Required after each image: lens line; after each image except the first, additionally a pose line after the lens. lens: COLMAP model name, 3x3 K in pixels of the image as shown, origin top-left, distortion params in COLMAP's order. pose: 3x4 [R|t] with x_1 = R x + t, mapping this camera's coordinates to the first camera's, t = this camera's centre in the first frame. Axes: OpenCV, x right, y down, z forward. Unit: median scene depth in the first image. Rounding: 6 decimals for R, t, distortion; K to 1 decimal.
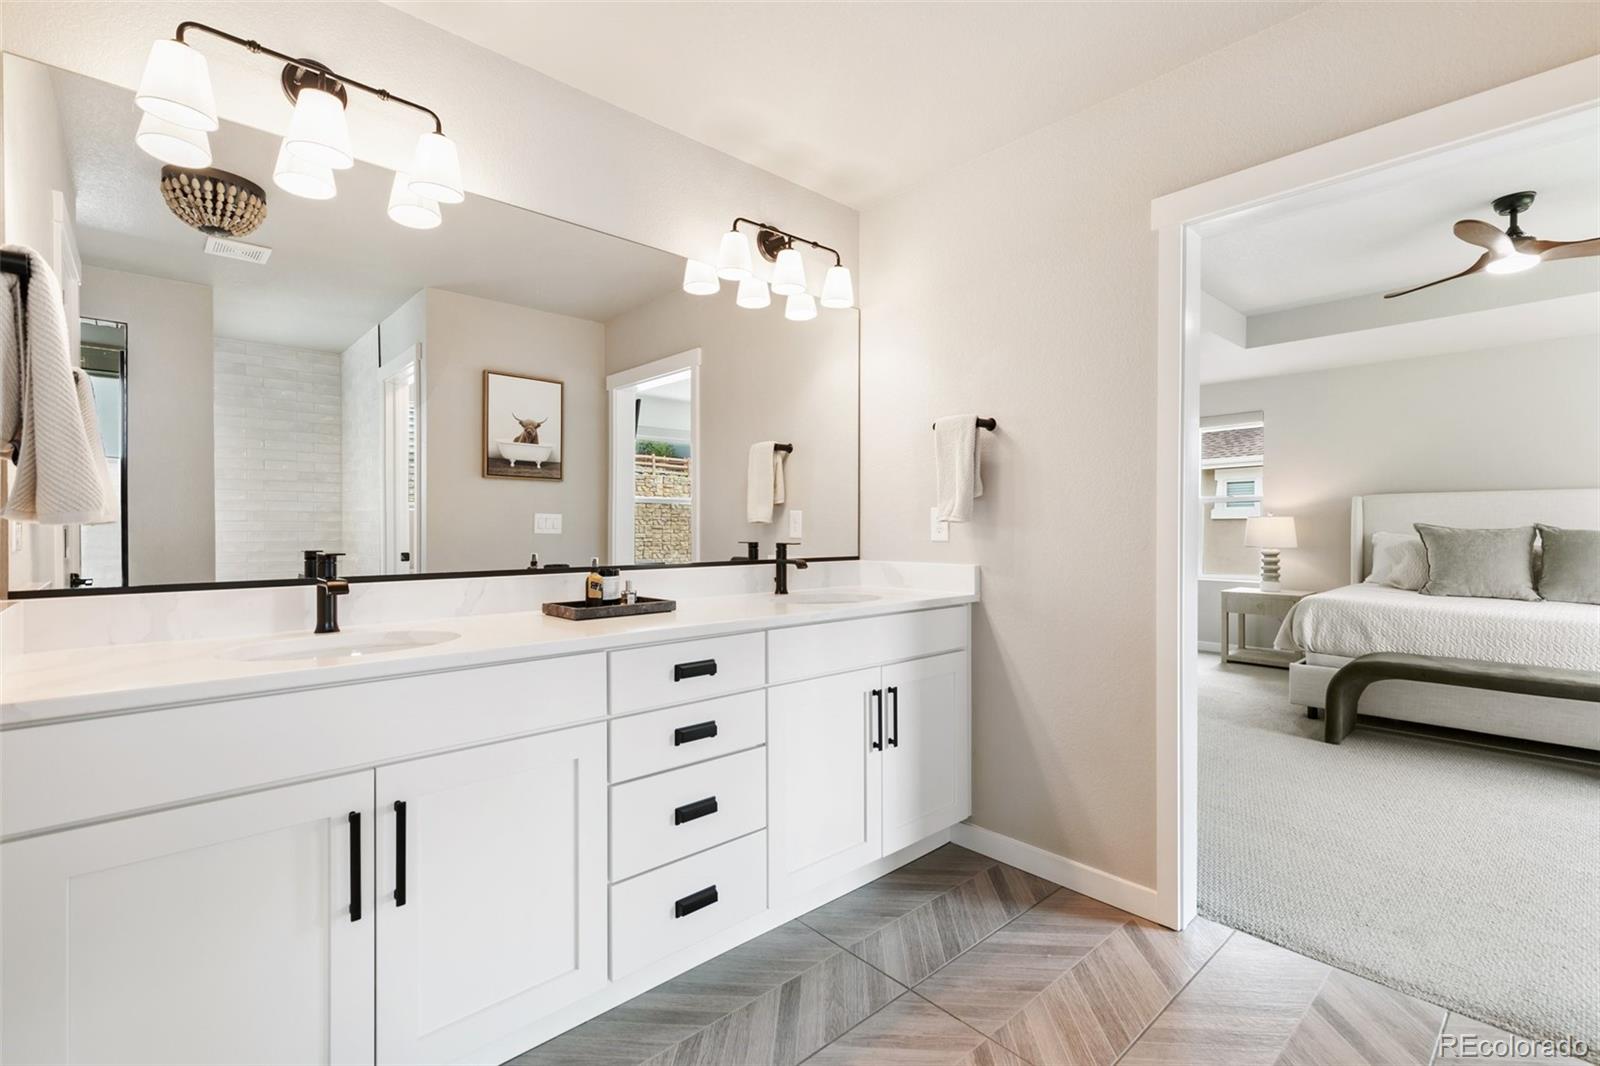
lens RADIAL K [[726.9, 0, 808.2], [0, 726.9, 529.5], [0, 0, 1]] dist [0.010830, -0.001373]
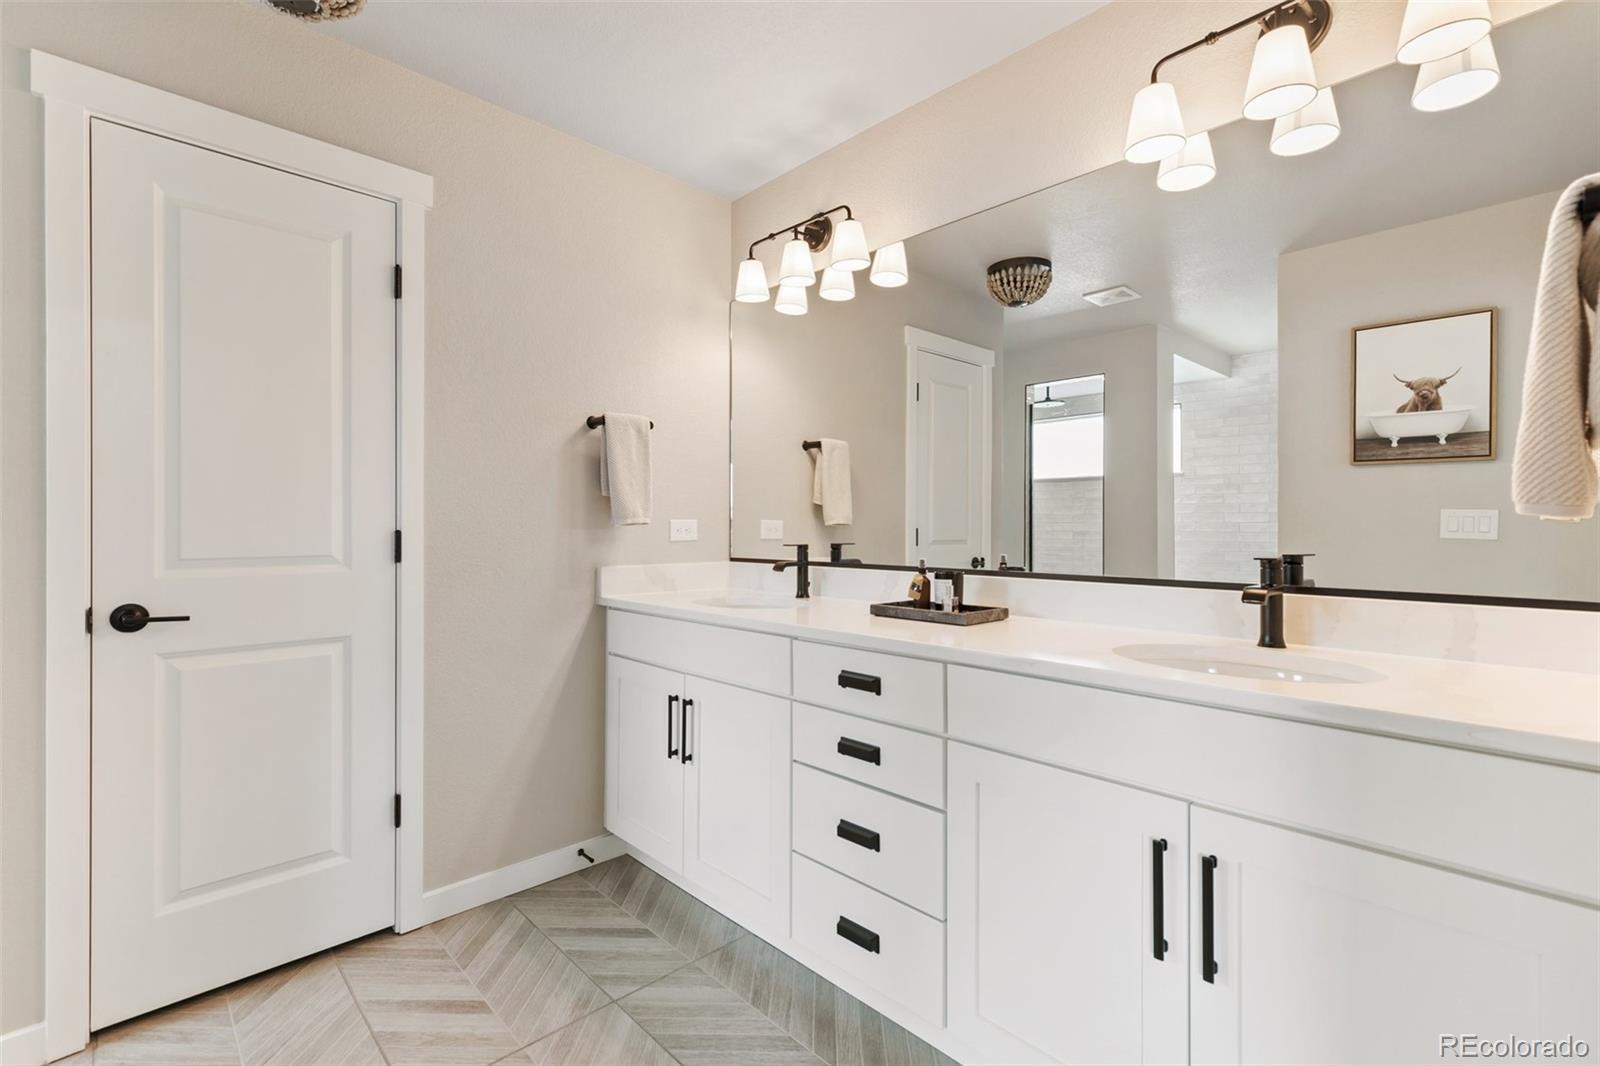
lens RADIAL K [[726.9, 0, 808.2], [0, 726.9, 536.1], [0, 0, 1]] dist [0.010830, -0.001373]
pose [[0.003444, 0.005072, -0.999981, 0.337604], [-0.003738, 0.999980, 0.005059, 0.001966], [0.999987, 0.003720, 0.003463, 0.413163]]
